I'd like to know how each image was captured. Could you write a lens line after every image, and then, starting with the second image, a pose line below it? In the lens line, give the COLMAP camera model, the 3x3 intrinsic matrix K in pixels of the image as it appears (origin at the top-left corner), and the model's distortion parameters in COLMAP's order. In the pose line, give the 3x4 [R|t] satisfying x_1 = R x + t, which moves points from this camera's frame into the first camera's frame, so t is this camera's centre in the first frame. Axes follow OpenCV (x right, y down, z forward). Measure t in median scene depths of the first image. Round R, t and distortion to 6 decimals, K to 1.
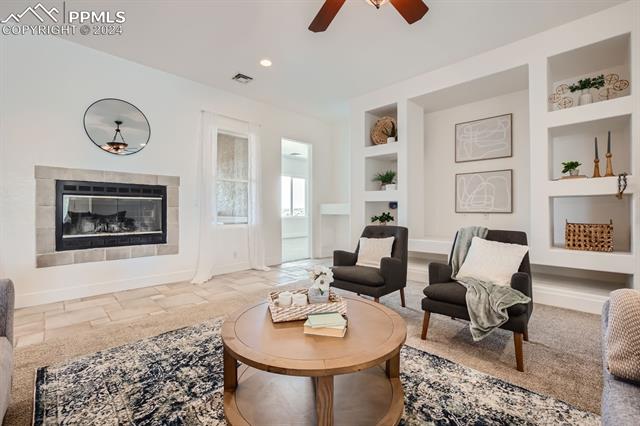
lens RADIAL K [[275.2, 0, 320.0], [0, 275.2, 213.0], [0, 0, 1]] dist [0.000055, 0.000074]
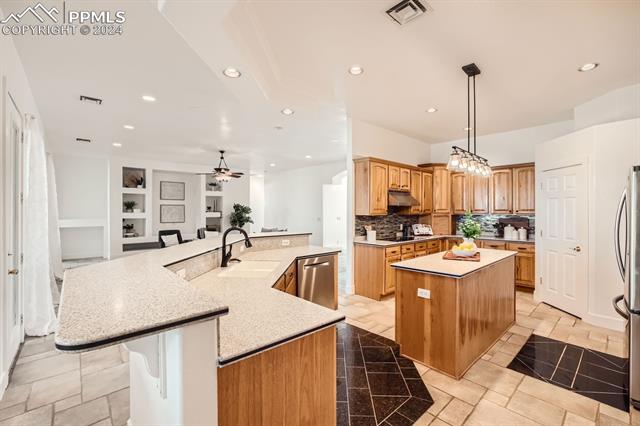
lens RADIAL K [[275.2, 0, 320.0], [0, 275.2, 213.0], [0, 0, 1]] dist [0.000055, 0.000074]
pose [[0.064410, -0.008882, 0.997884, -1.723070], [0.000683, 0.999961, 0.008856, -0.106258], [-0.997923, 0.000111, 0.064414, -0.400474]]
